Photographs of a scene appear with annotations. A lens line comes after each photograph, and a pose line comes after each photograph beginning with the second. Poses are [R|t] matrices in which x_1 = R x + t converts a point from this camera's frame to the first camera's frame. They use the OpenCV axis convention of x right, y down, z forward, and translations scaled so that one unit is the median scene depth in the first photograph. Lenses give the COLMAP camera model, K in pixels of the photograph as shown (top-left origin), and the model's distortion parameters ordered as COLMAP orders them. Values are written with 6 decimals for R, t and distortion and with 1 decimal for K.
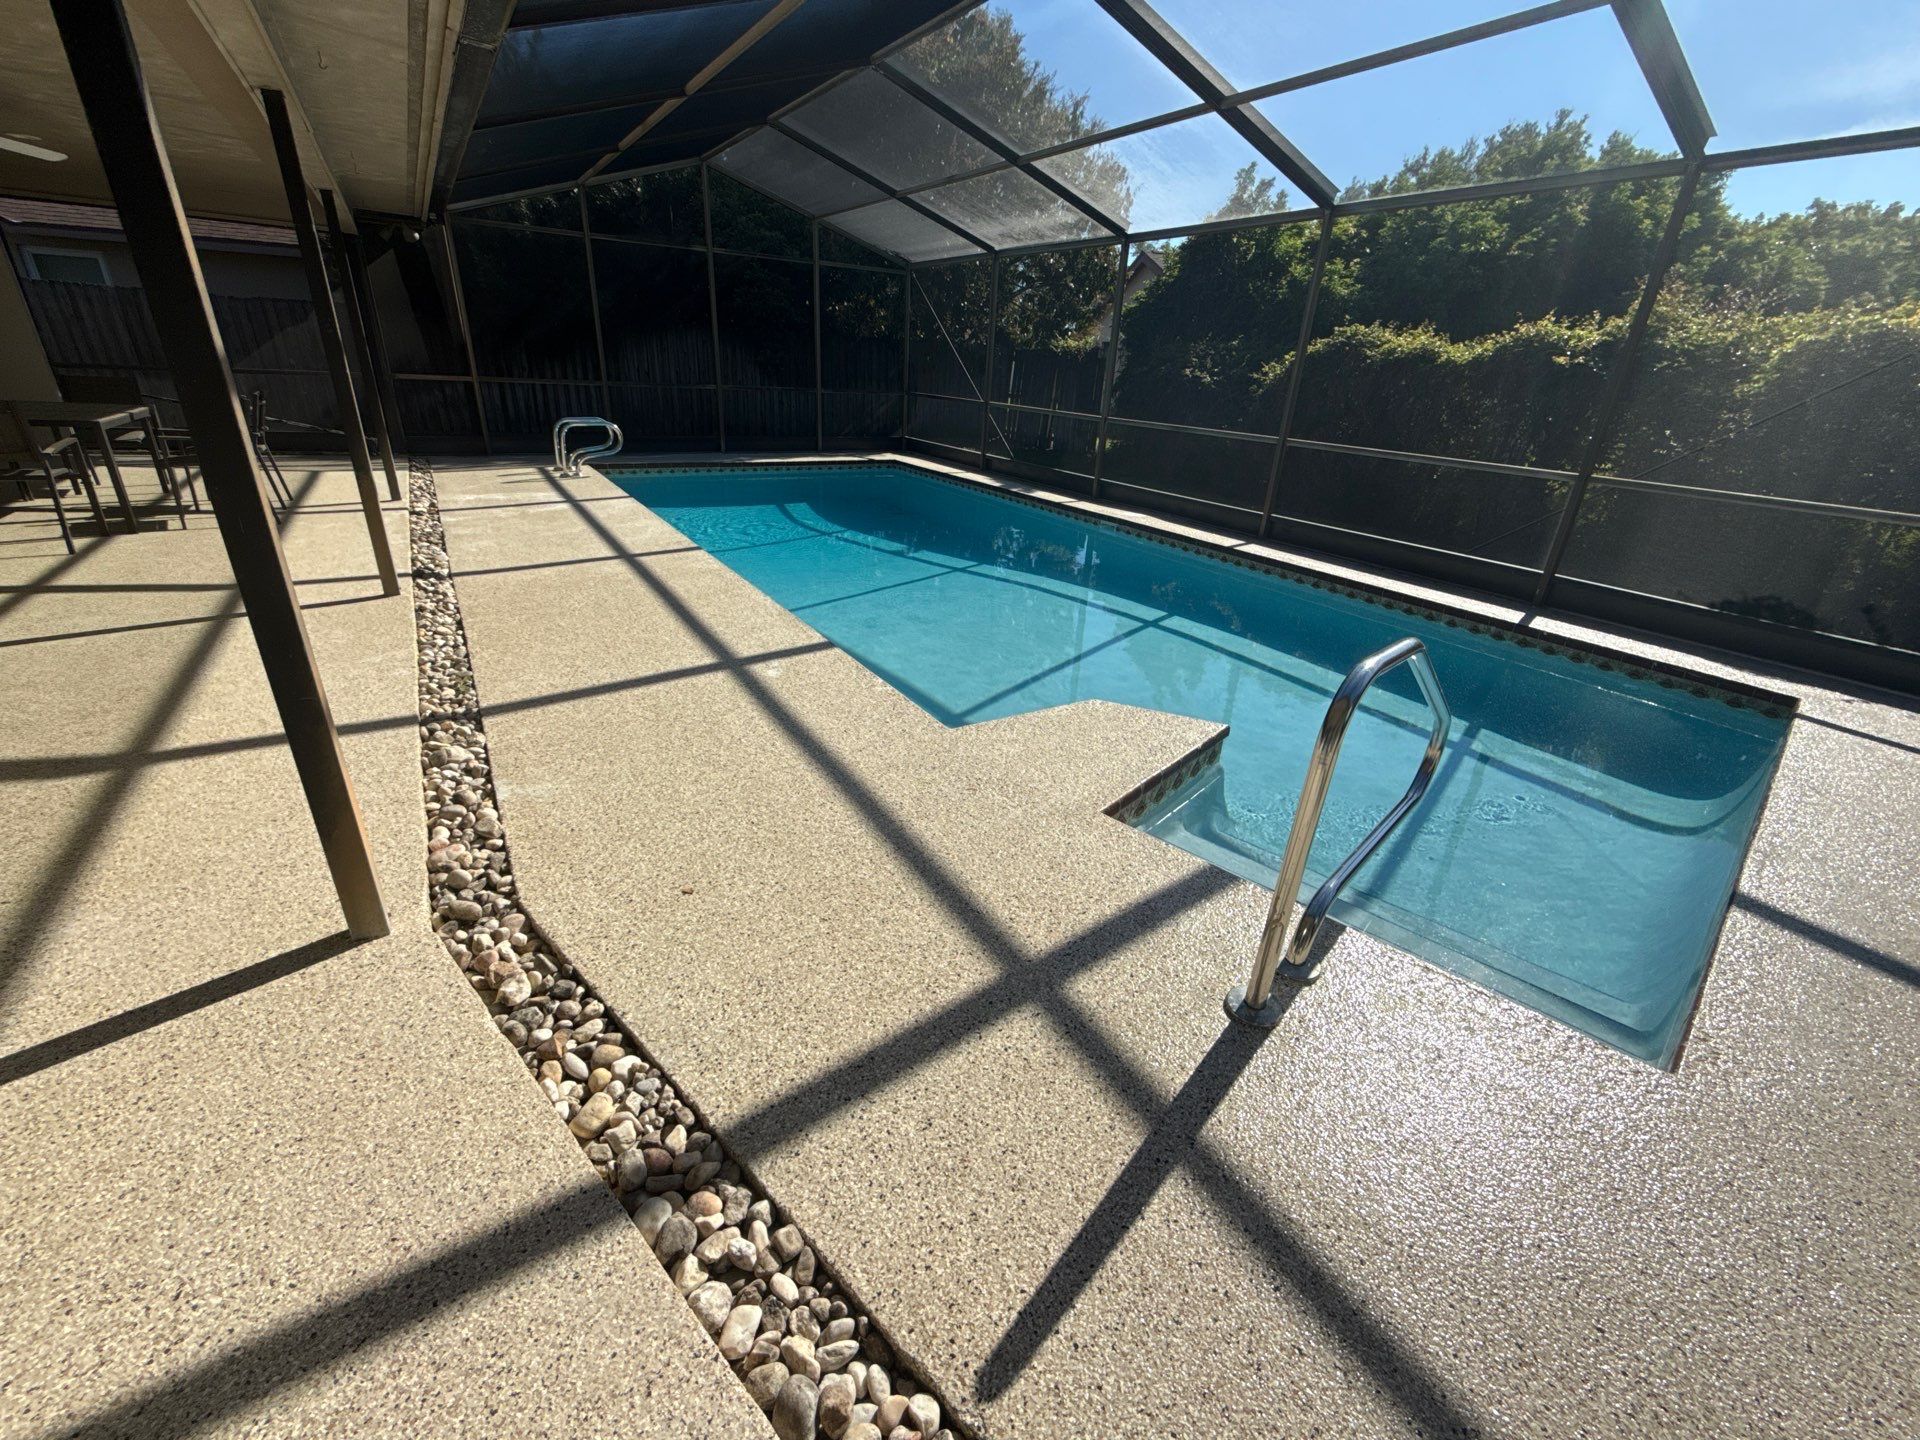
lens RADIAL K [[800.8, 0, 953.7], [0, 800.8, 721.6], [0, 0, 1]] dist [0.000331, -0.000262]
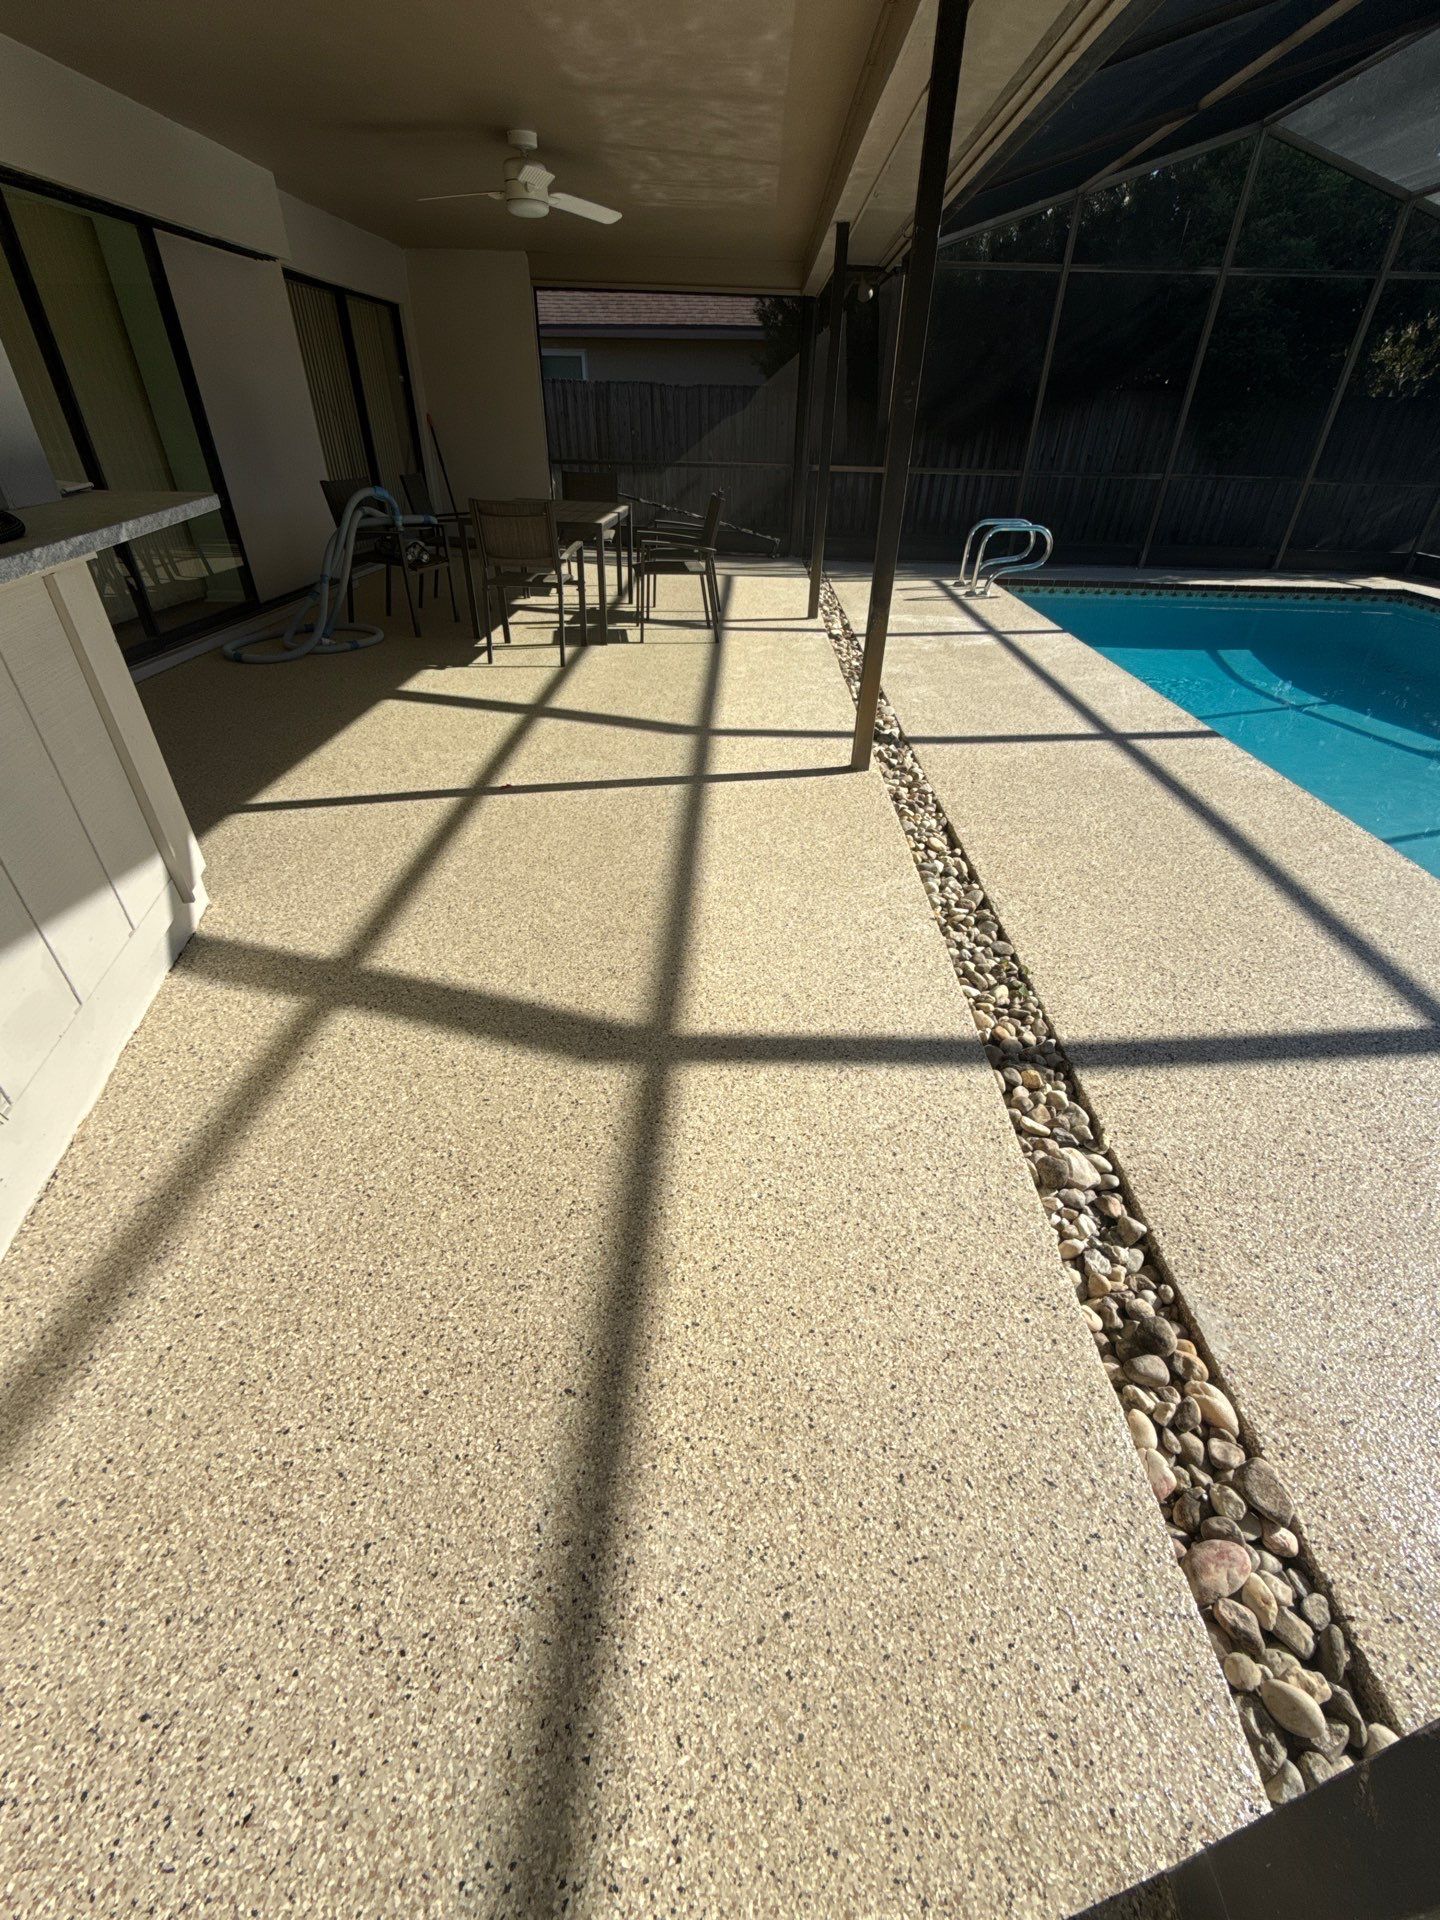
lens RADIAL K [[800.8, 0, 717.1], [0, 800.8, 966.9], [0, 0, 1]] dist [0.000331, -0.000262]
pose [[0.830285, 0.284940, -0.478995, -0.224419], [-0.207520, 0.955688, 0.208797, -0.062845], [0.517264, -0.073960, 0.852624, 0.139401]]
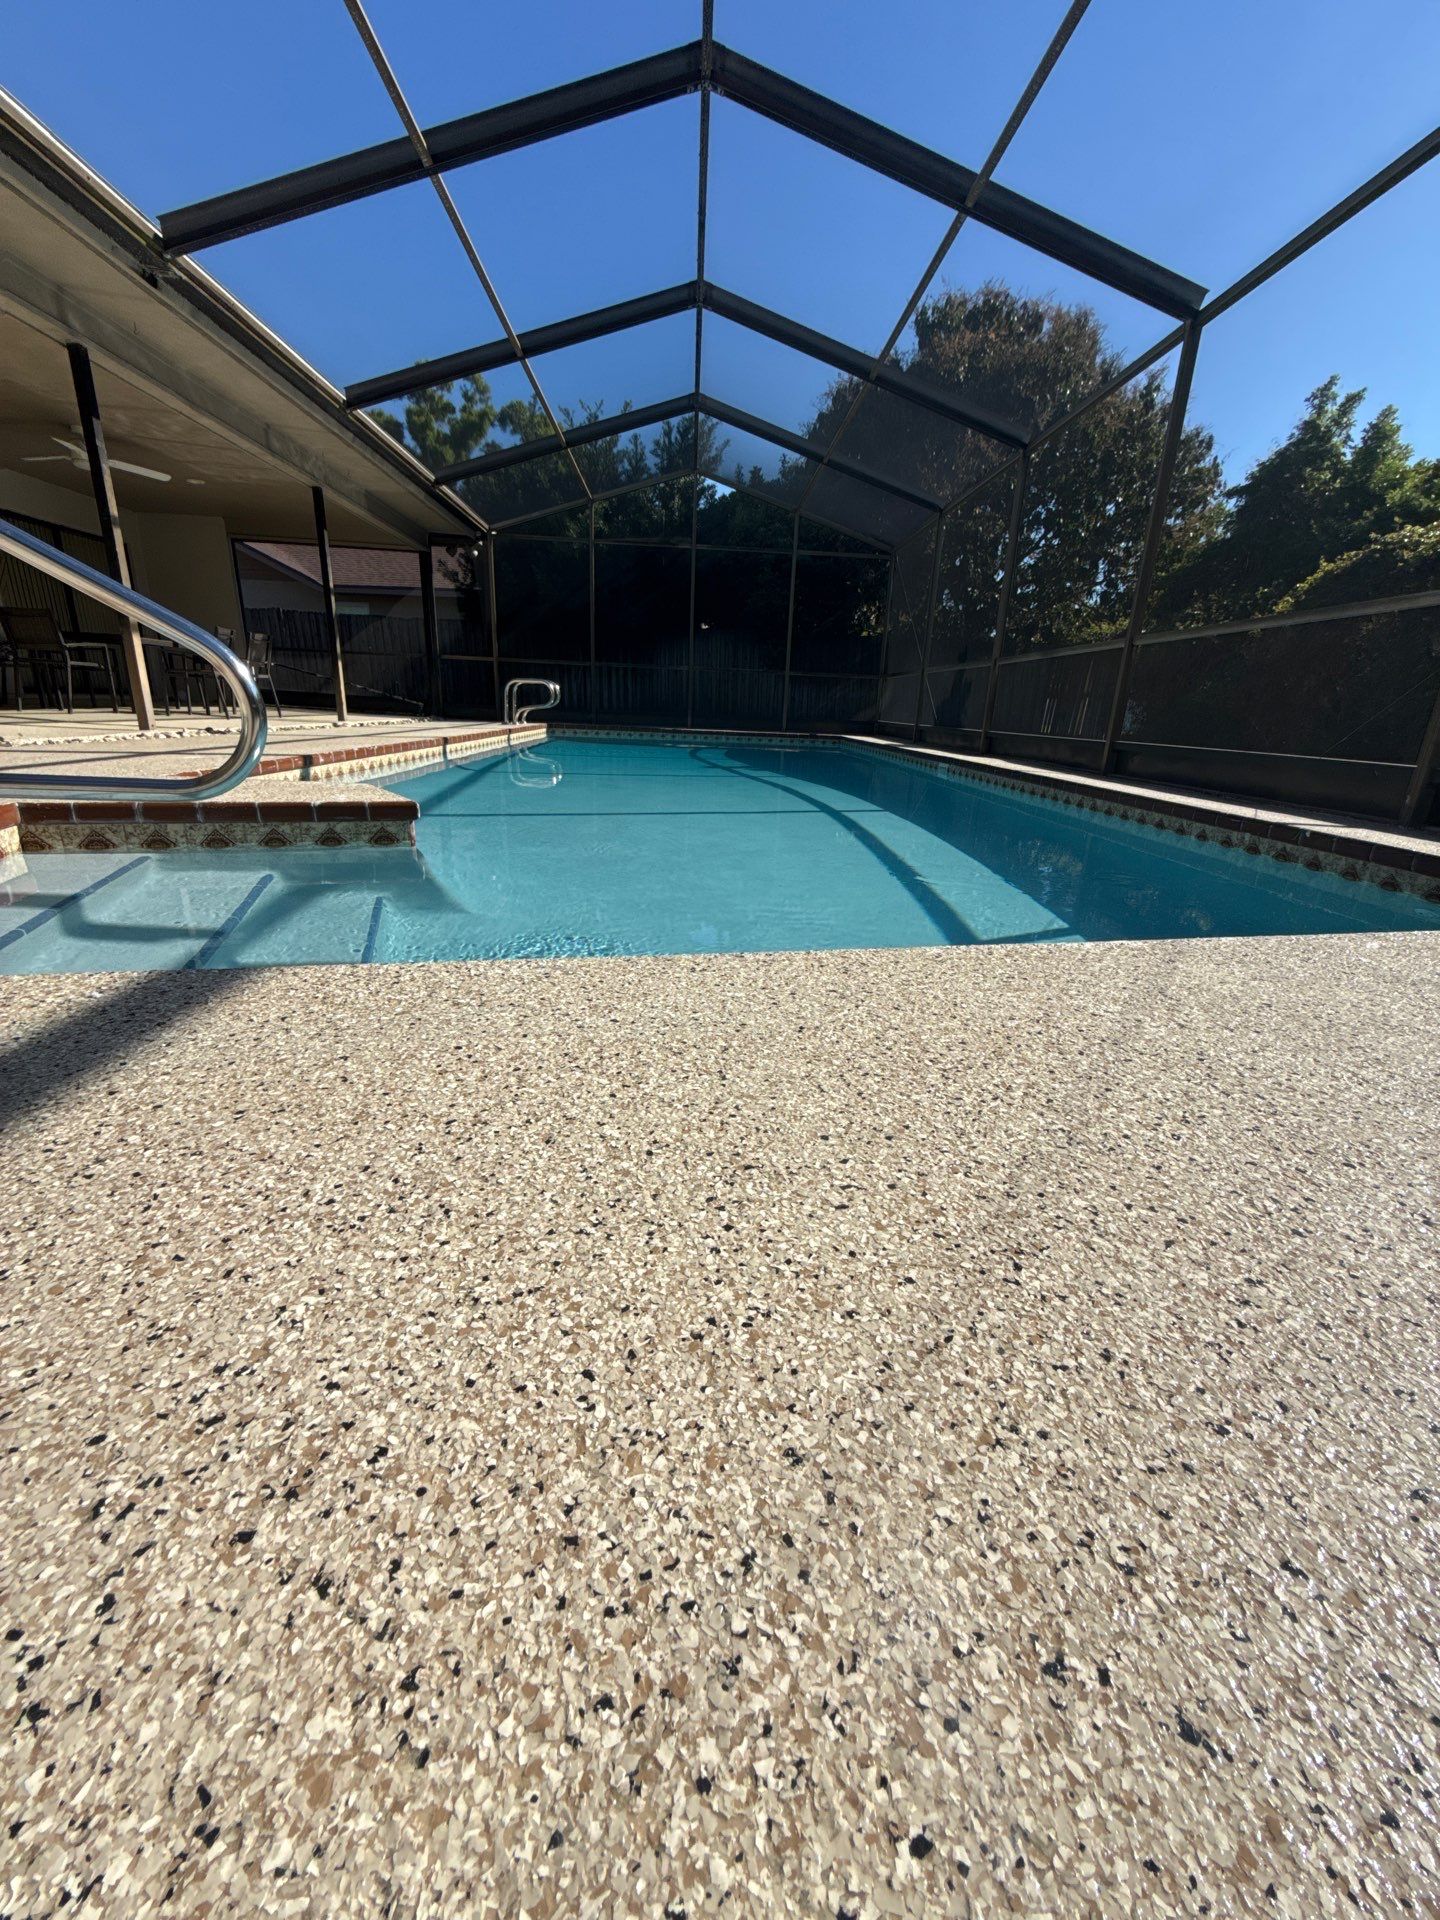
lens RADIAL K [[800.8, 0, 717.1], [0, 800.8, 966.9], [0, 0, 1]] dist [0.000331, -0.000262]
pose [[0.868835, 0.137881, -0.475516, 0.452716], [-0.201674, 0.975707, -0.085572, 0.088769], [0.452166, 0.170247, 0.875535, 0.201469]]
